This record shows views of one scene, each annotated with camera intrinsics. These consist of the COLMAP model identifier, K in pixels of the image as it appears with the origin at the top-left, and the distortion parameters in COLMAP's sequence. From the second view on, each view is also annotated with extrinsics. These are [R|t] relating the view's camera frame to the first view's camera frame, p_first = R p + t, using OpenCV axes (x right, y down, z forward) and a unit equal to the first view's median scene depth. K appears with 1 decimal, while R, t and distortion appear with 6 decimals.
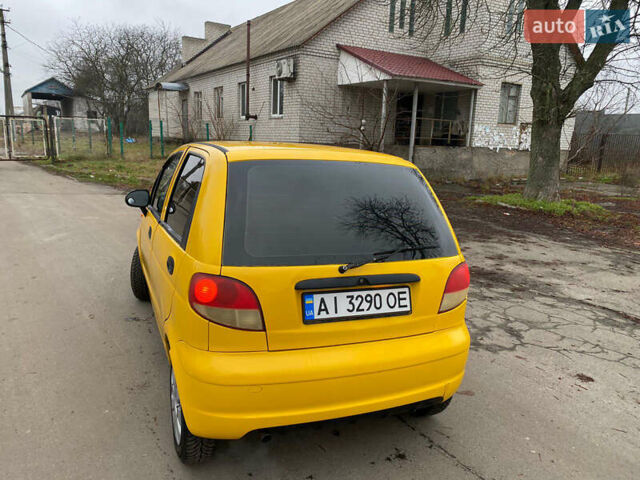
lens RADIAL K [[477.9, 0, 317.6], [0, 477.9, 229.0], [0, 0, 1]] dist [0.039818, -0.043723]
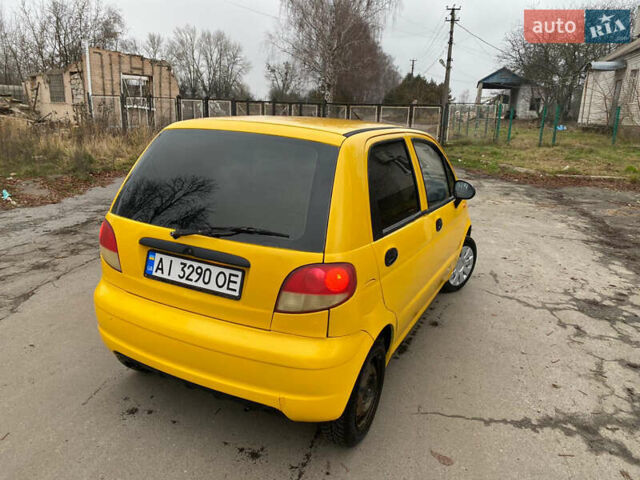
lens RADIAL K [[484.1, 0, 311.4], [0, 484.1, 232.8], [0, 0, 1]] dist [0.012667, -0.003281]
pose [[0.667185, 0.165327, -0.726313, 0.963378], [-0.143140, 0.985342, 0.092801, -0.056588], [0.731010, 0.042049, 0.681070, 0.482202]]
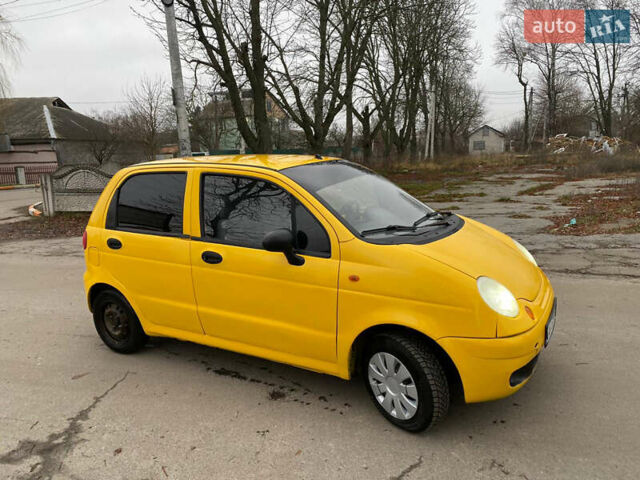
lens RADIAL K [[484.1, 0, 311.4], [0, 484.1, 232.8], [0, 0, 1]] dist [0.012667, -0.003281]
pose [[-0.779920, 0.099101, -0.617984, 0.813742], [-0.105544, 0.952420, 0.285932, -0.524283], [0.616916, 0.288228, -0.732352, 3.003092]]
